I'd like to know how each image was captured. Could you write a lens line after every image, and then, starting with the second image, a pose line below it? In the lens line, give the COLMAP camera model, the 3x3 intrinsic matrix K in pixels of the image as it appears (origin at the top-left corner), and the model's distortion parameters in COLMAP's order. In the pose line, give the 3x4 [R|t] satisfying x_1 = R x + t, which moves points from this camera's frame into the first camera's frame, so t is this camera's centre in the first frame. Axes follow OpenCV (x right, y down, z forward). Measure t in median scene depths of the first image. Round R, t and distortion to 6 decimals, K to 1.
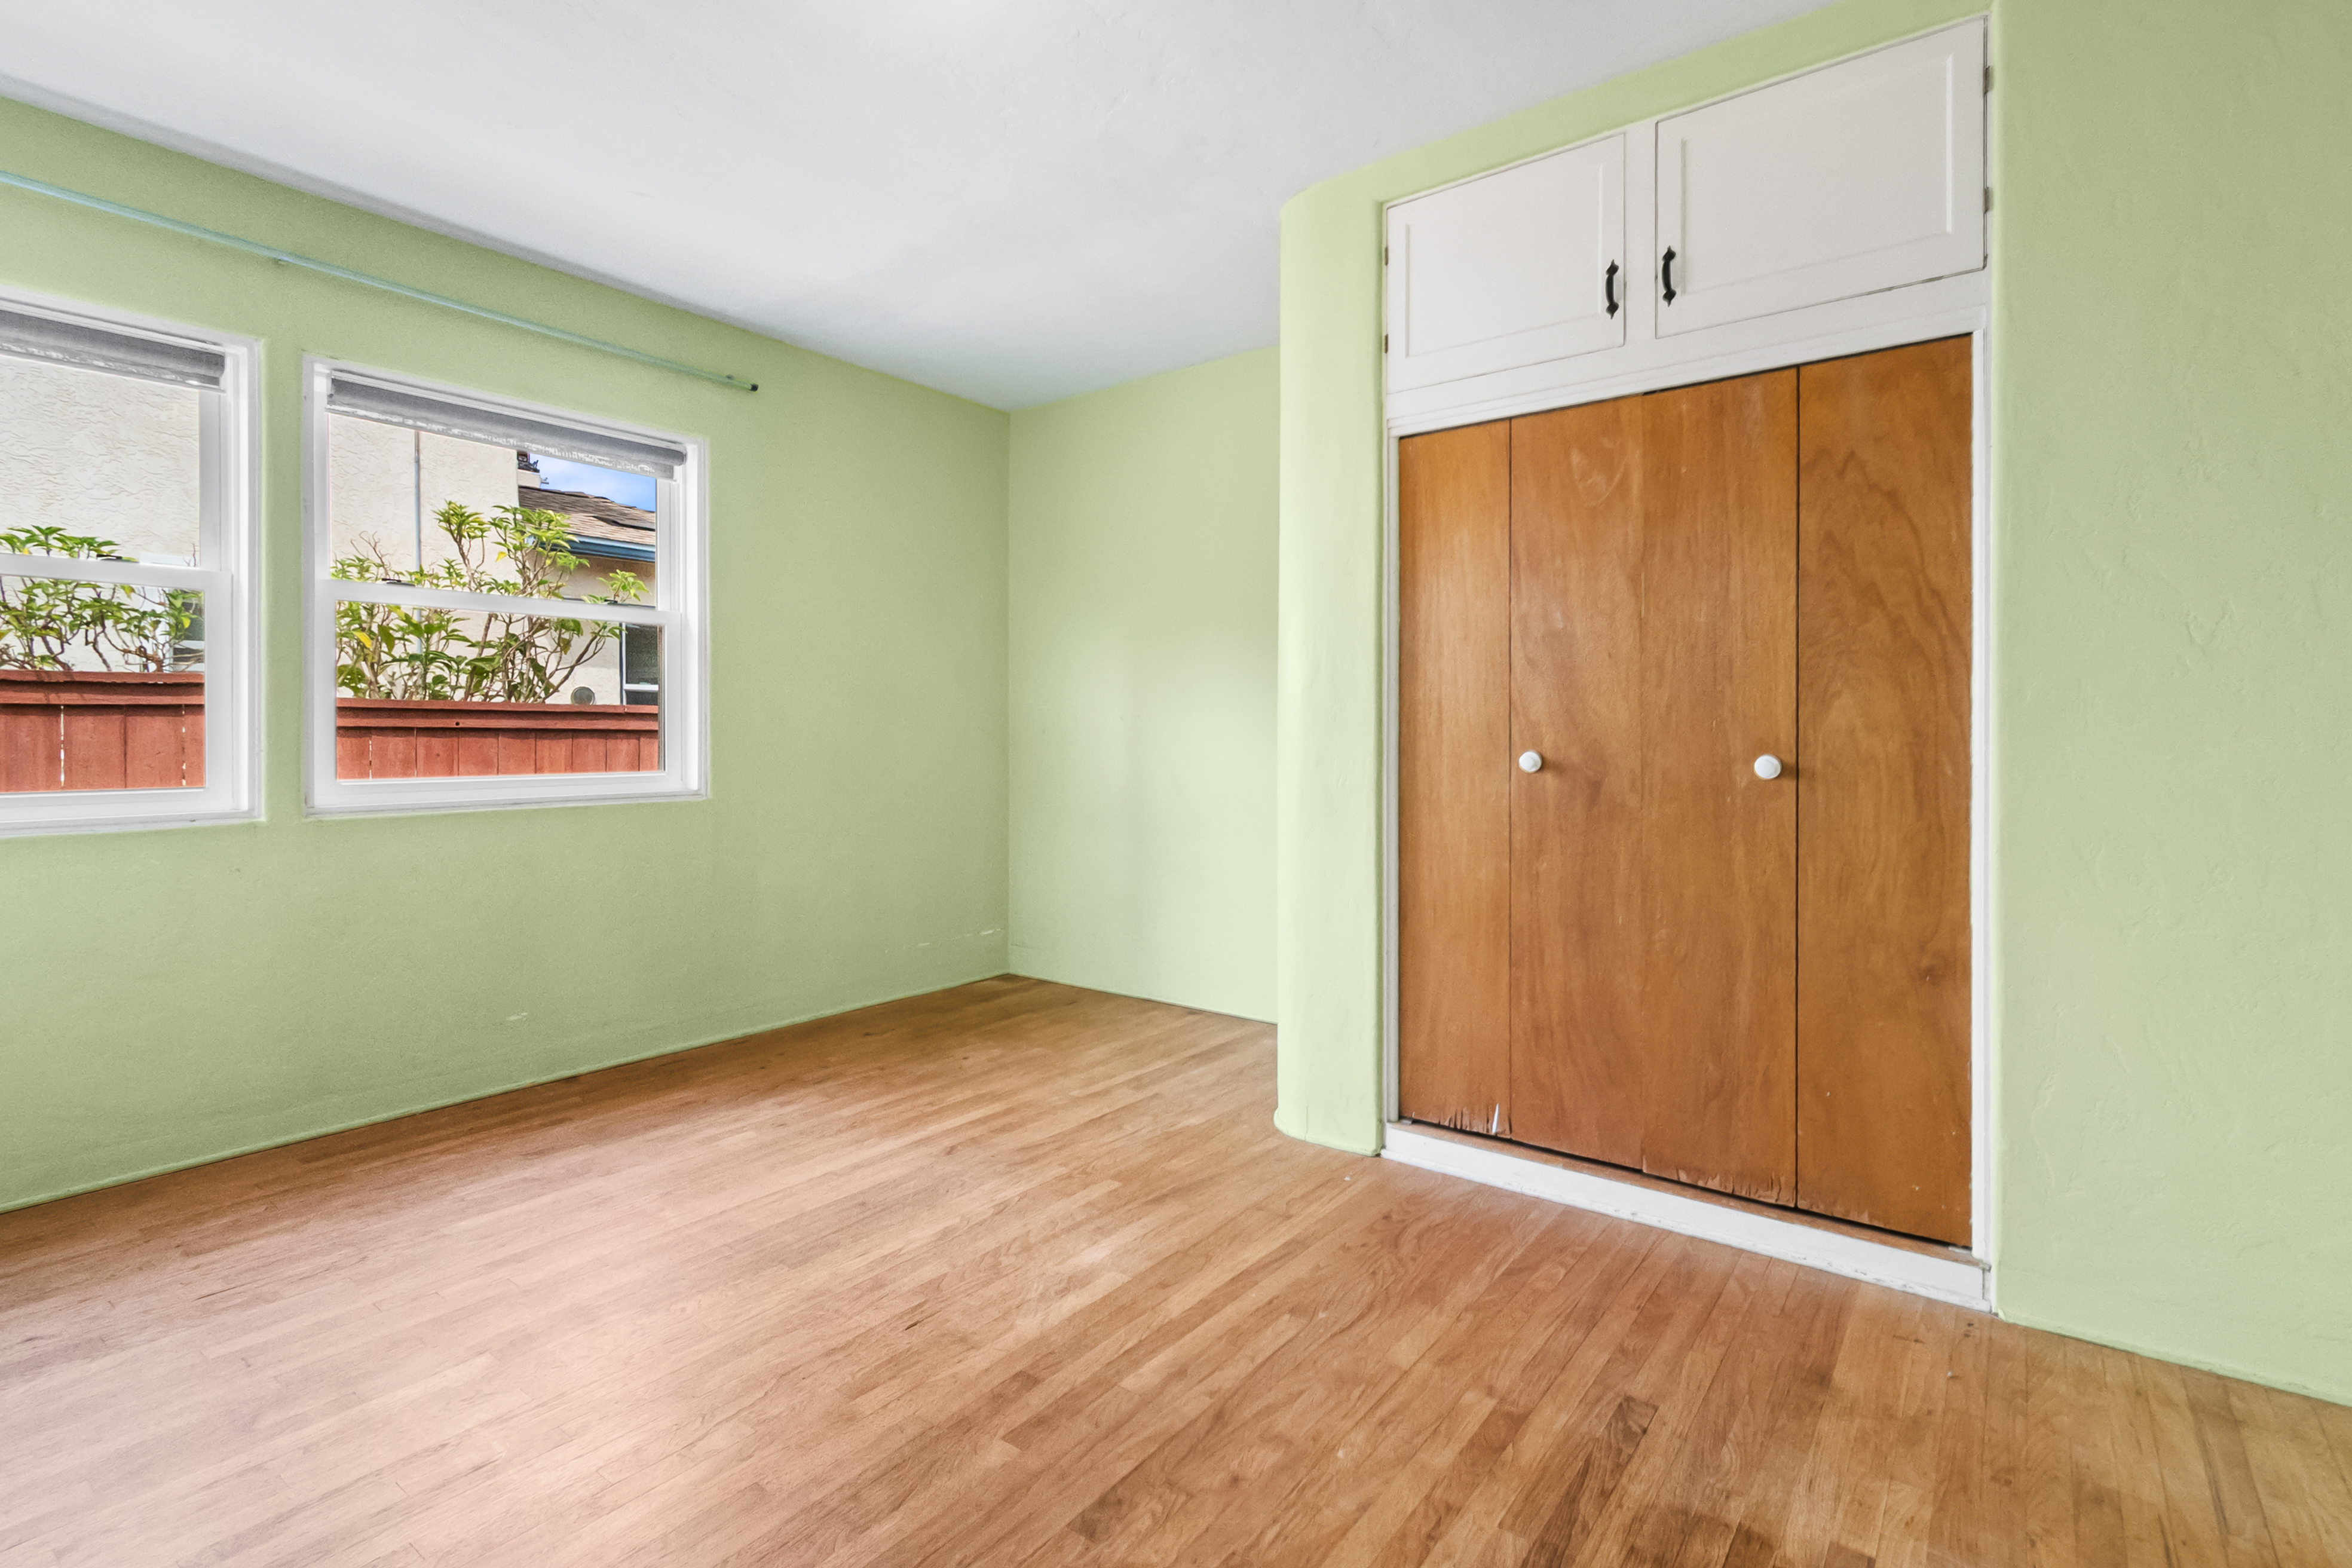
lens RADIAL K [[1076.1, 0, 1174.7], [0, 1076.1, 749.1], [0, 0, 1]] dist [0.002695, -0.001535]
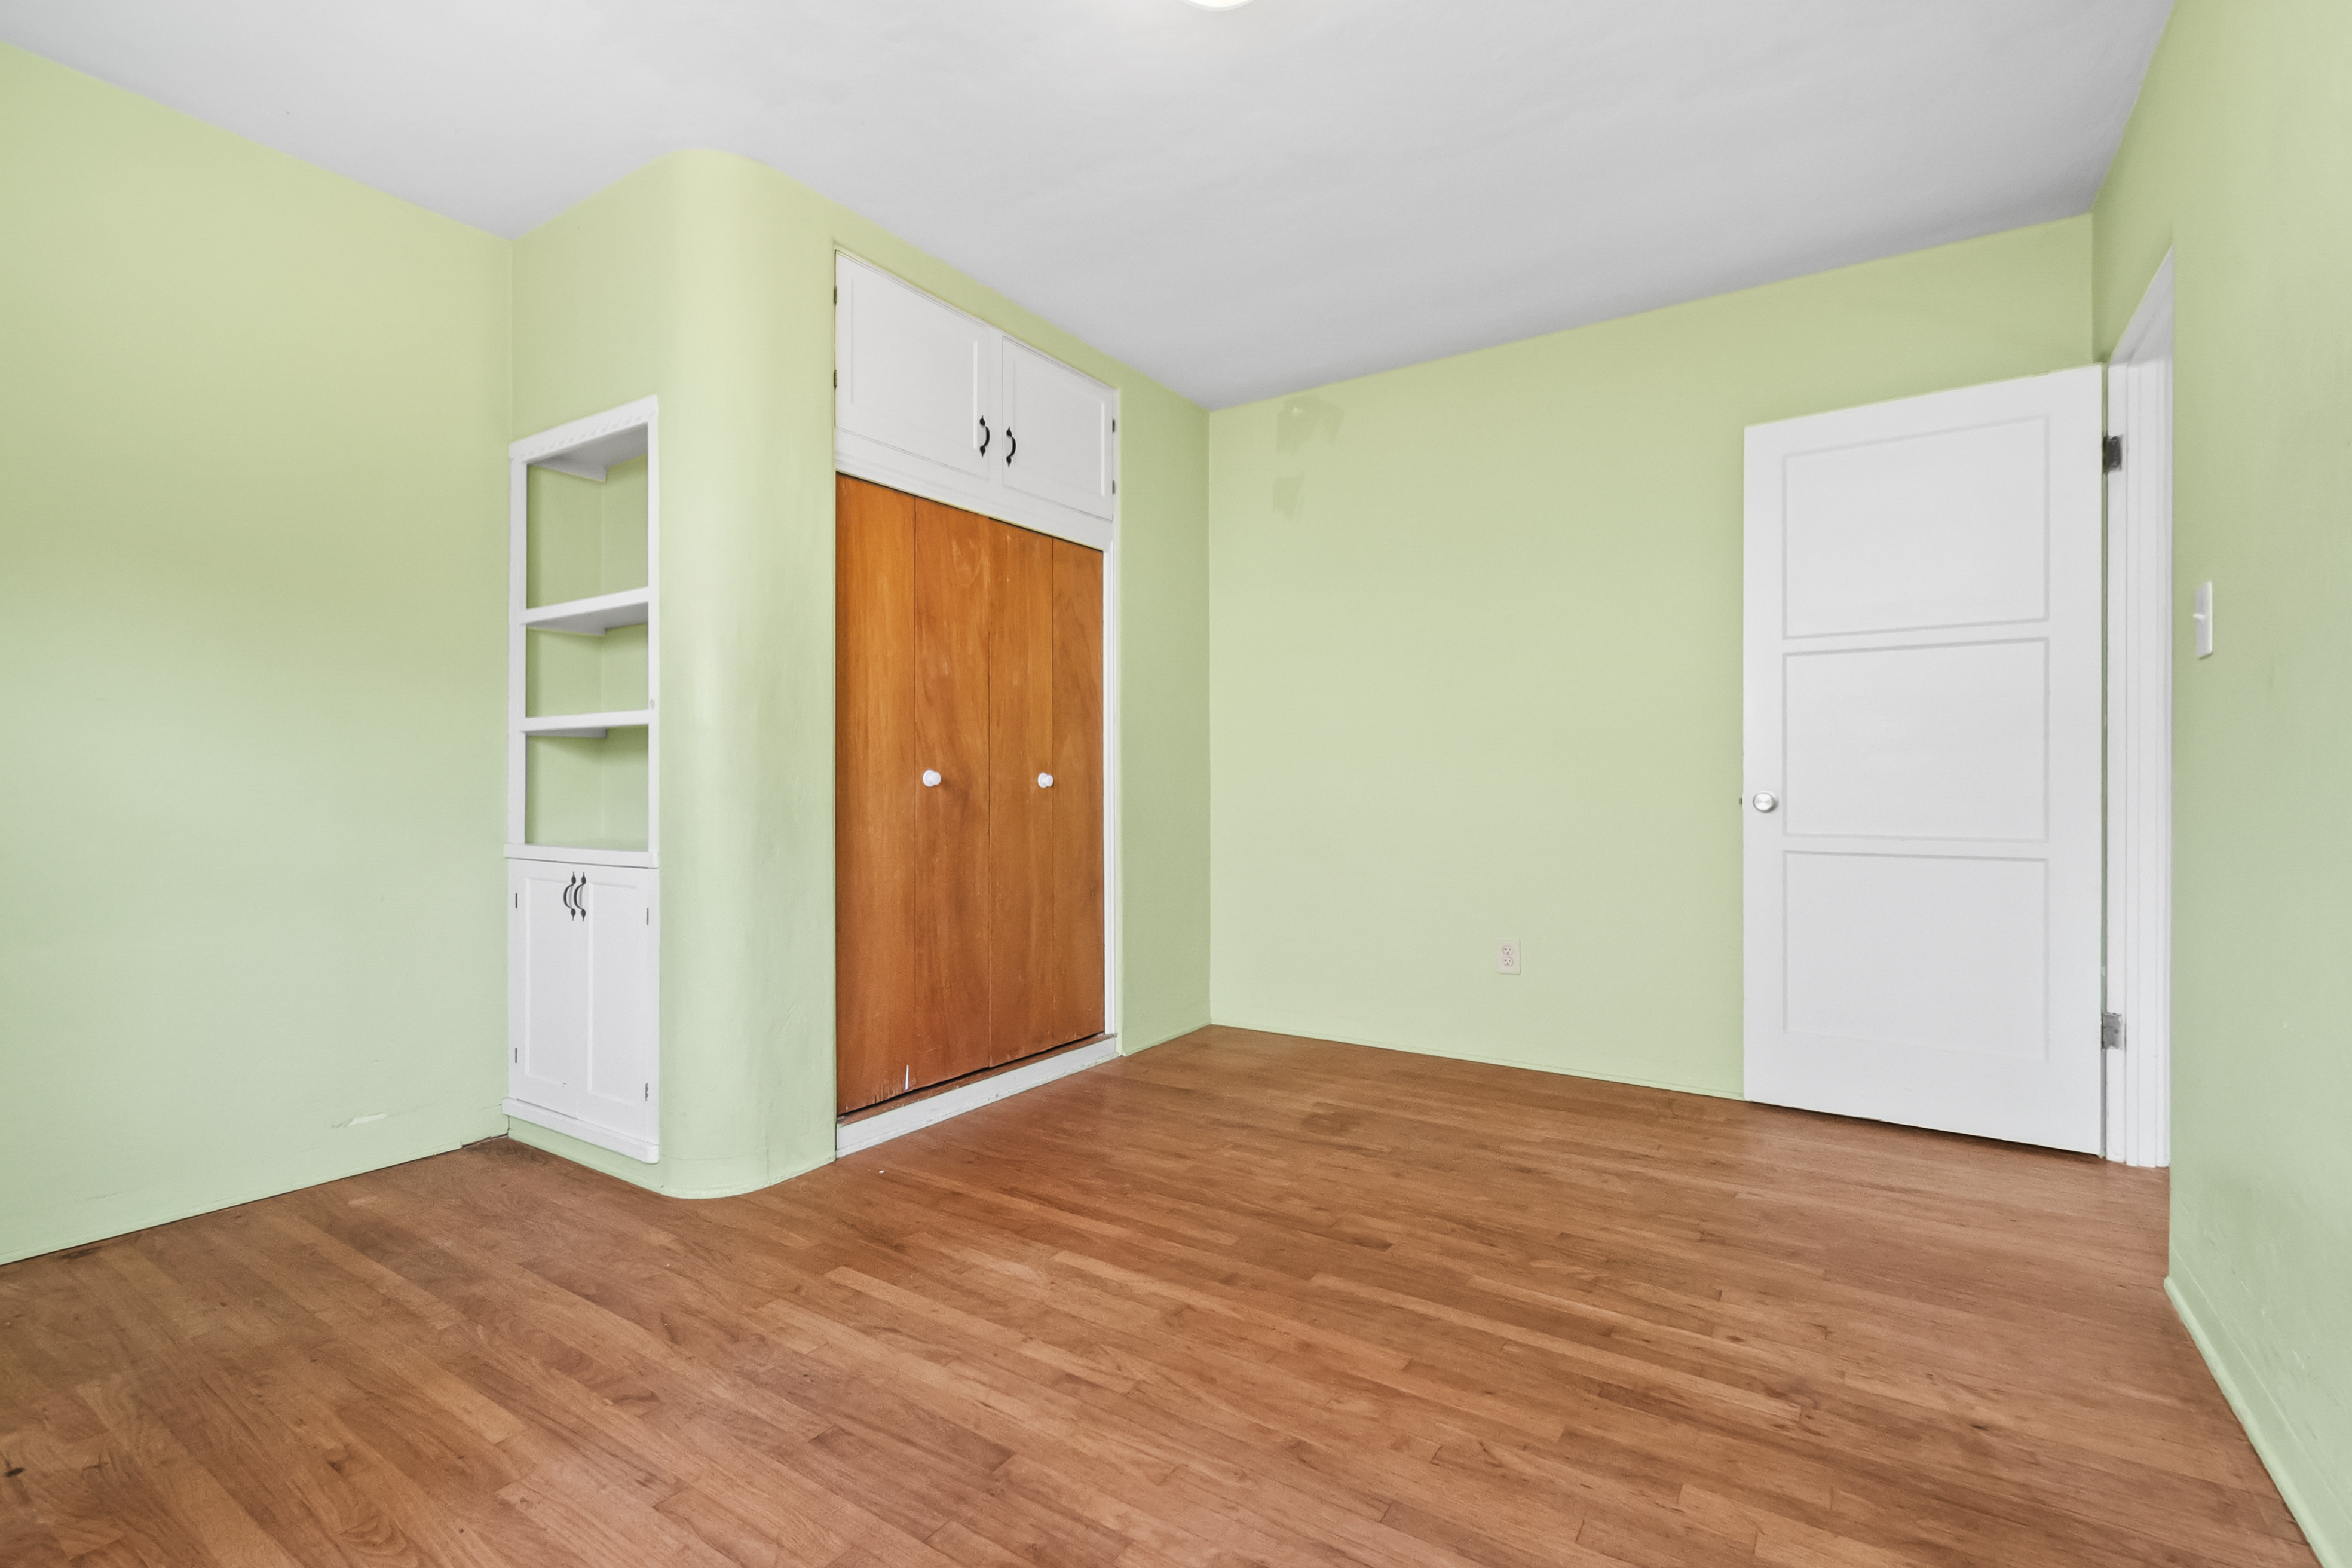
lens RADIAL K [[1103.3, 0, 1177.4], [0, 1103.3, 774.5], [0, 0, 1]] dist [0.003684, -0.000401]
pose [[-0.083094, 0.007482, 0.996514, -0.913886], [0.004243, 0.999965, -0.007154, 0.016875], [-0.996533, 0.003634, -0.083123, 0.771318]]
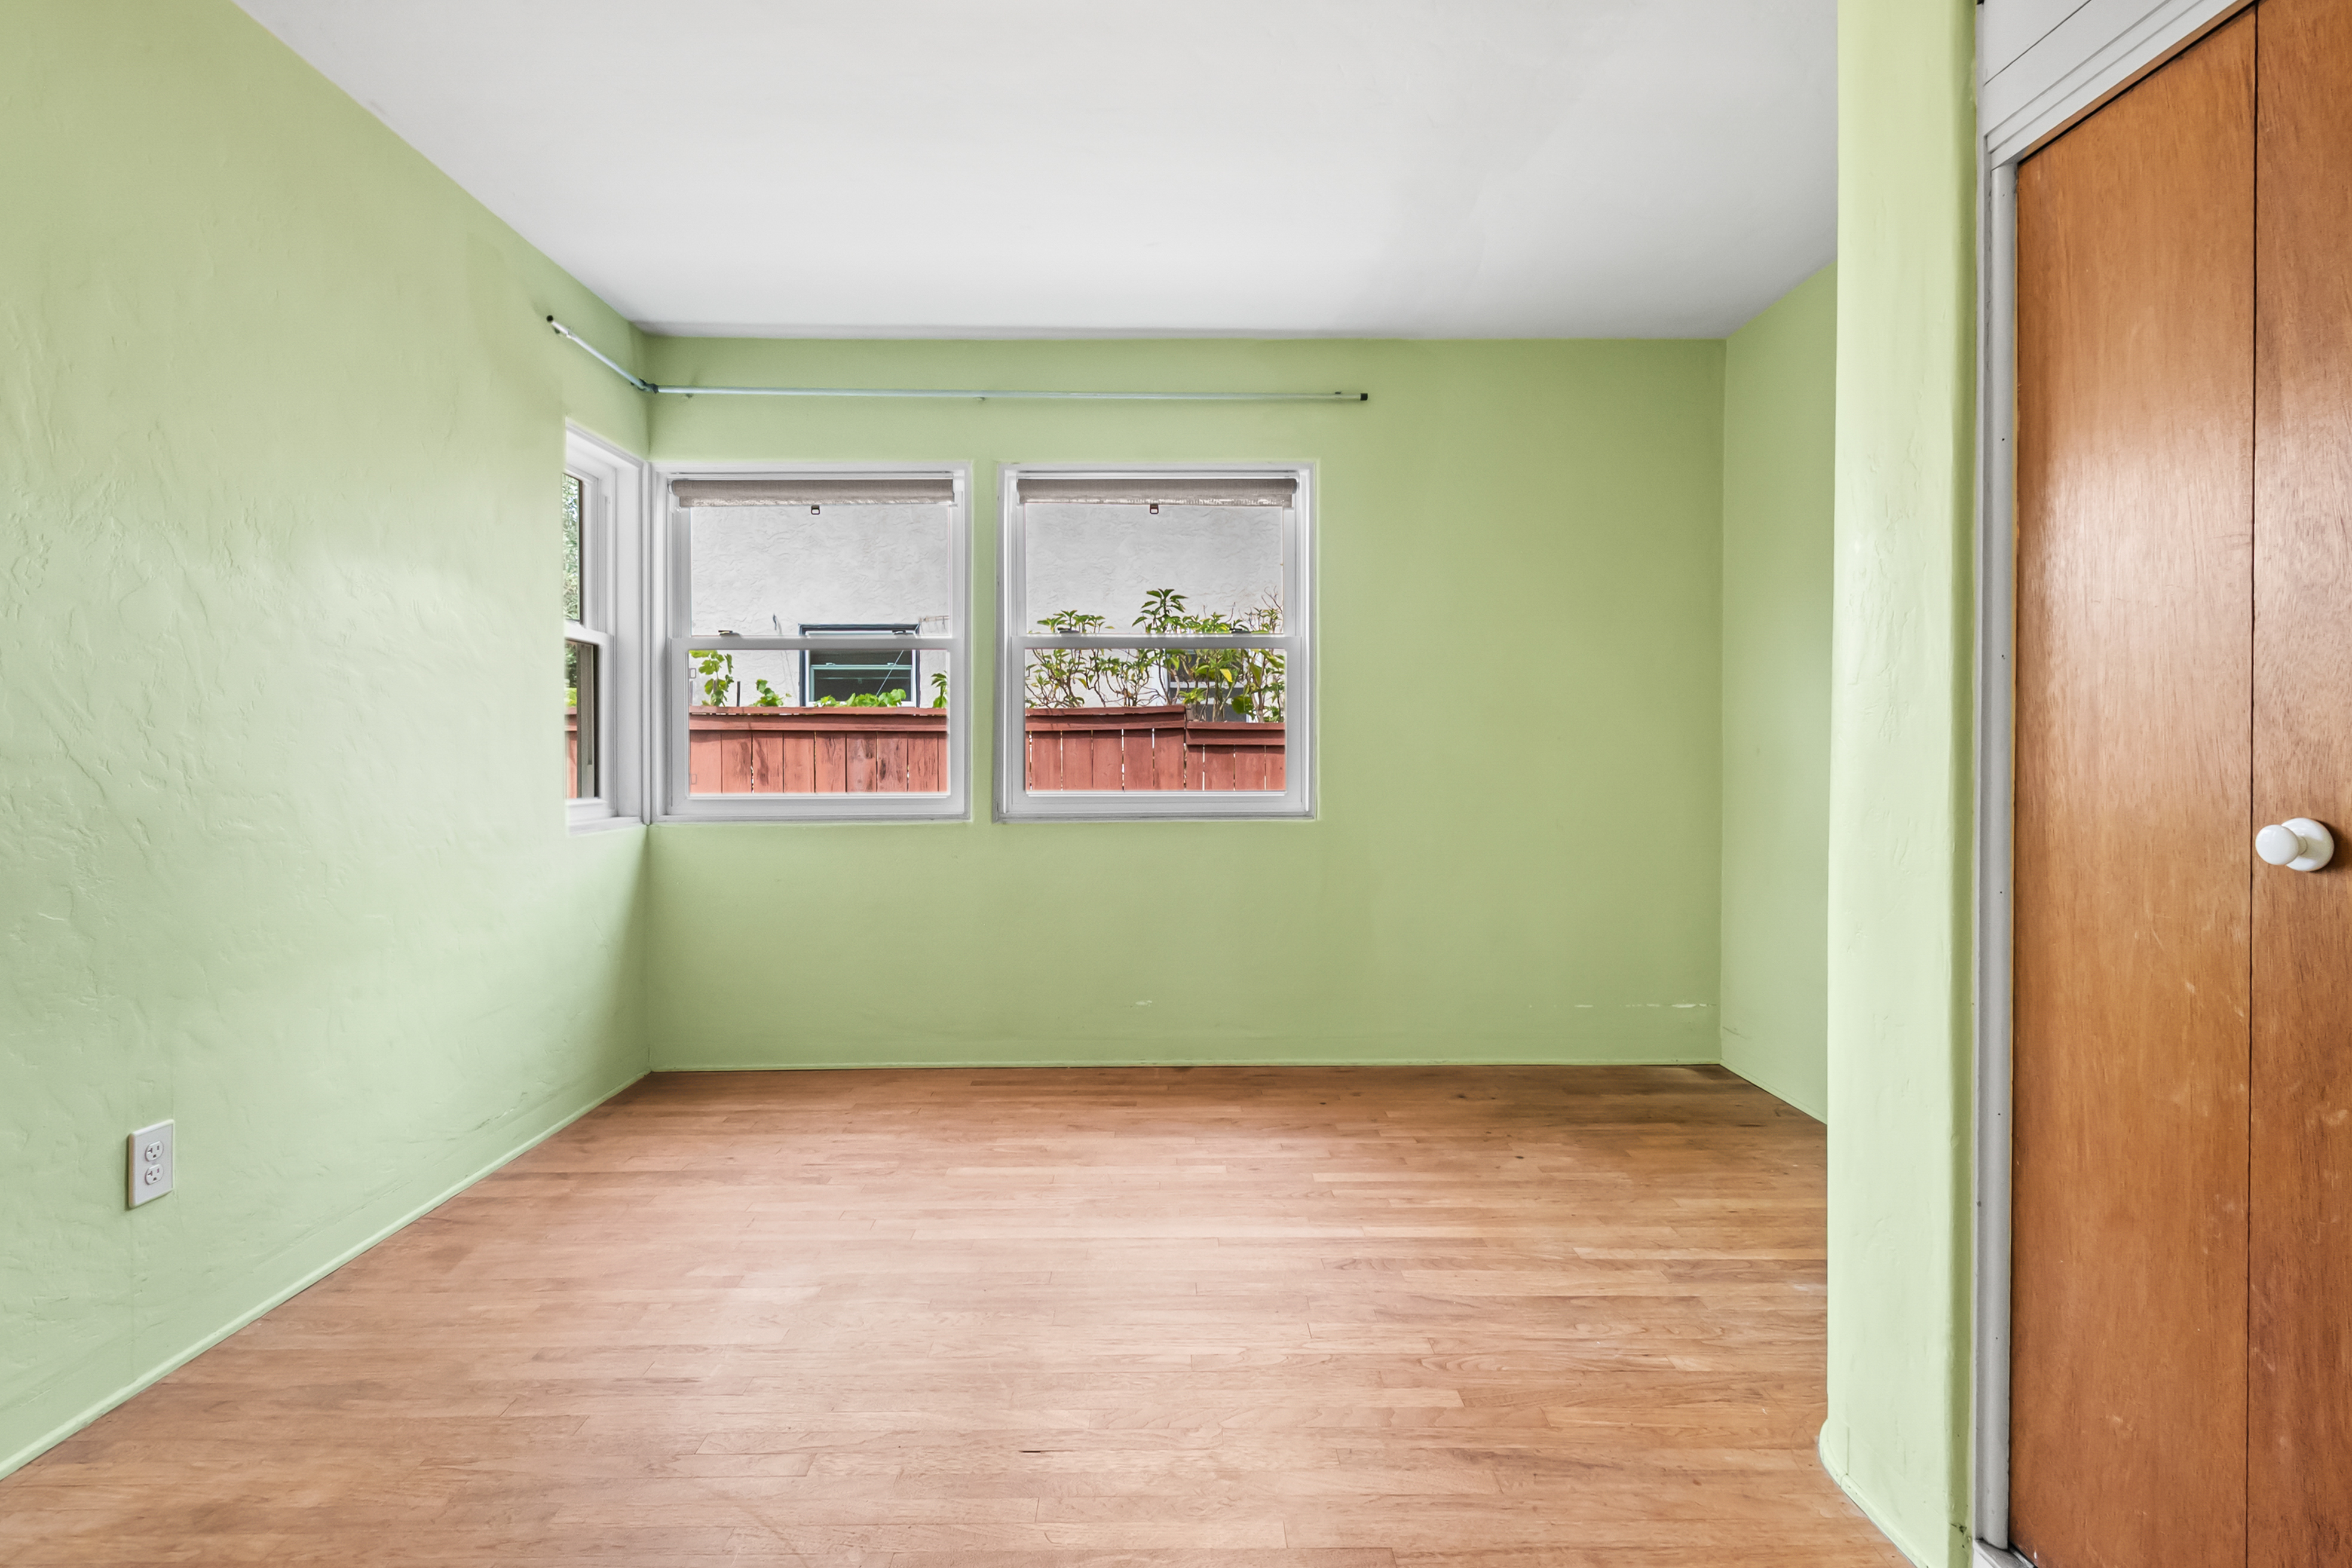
lens RADIAL K [[1050.9, 0, 1178.7], [0, 1050.9, 760.7], [0, 0, 1]] dist [0.002124, -0.000854]
pose [[0.624286, 0.007256, -0.781162, 0.351825], [-0.008834, 0.999958, 0.002229, -0.014813], [0.781146, 0.005509, 0.624324, 0.409043]]
